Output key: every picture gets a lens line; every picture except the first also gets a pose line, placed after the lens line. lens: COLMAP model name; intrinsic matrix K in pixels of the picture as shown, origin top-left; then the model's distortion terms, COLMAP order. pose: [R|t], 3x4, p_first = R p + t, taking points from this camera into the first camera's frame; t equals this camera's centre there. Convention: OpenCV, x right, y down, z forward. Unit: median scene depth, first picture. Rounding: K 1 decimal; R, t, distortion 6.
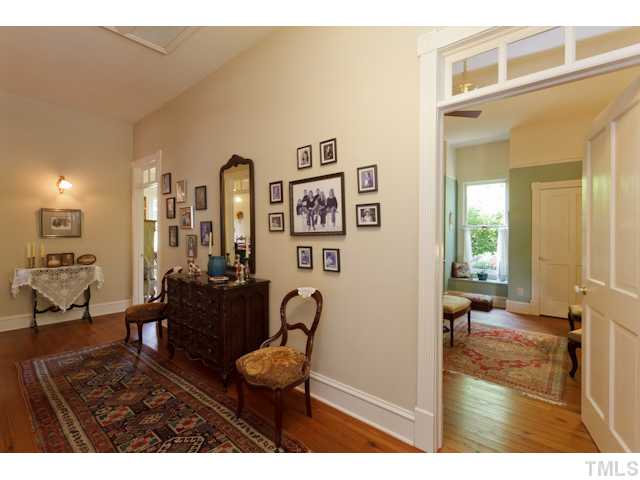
lens RADIAL K [[300.3, 0, 319.3], [0, 300.3, 238.1], [0, 0, 1]] dist [-0.001206, -0.000119]
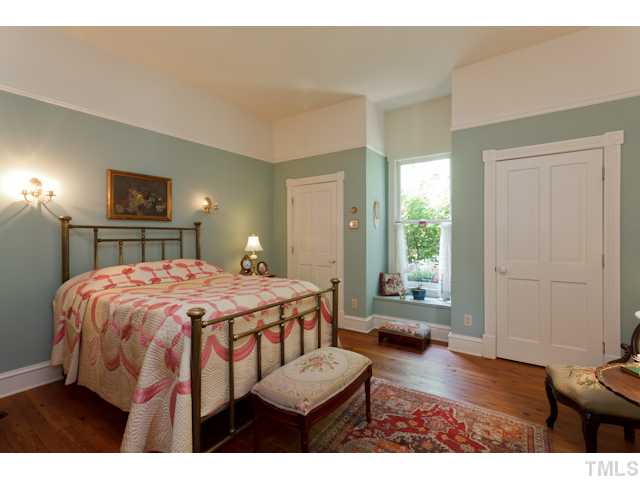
lens RADIAL K [[300.3, 0, 320.8], [0, 300.3, 238.6], [0, 0, 1]] dist [-0.001206, -0.000119]
pose [[0.995093, -0.009422, 0.098494, 0.251297], [0.009235, 0.999955, 0.002349, -0.002669], [-0.098511, -0.001428, 0.995135, 0.334165]]
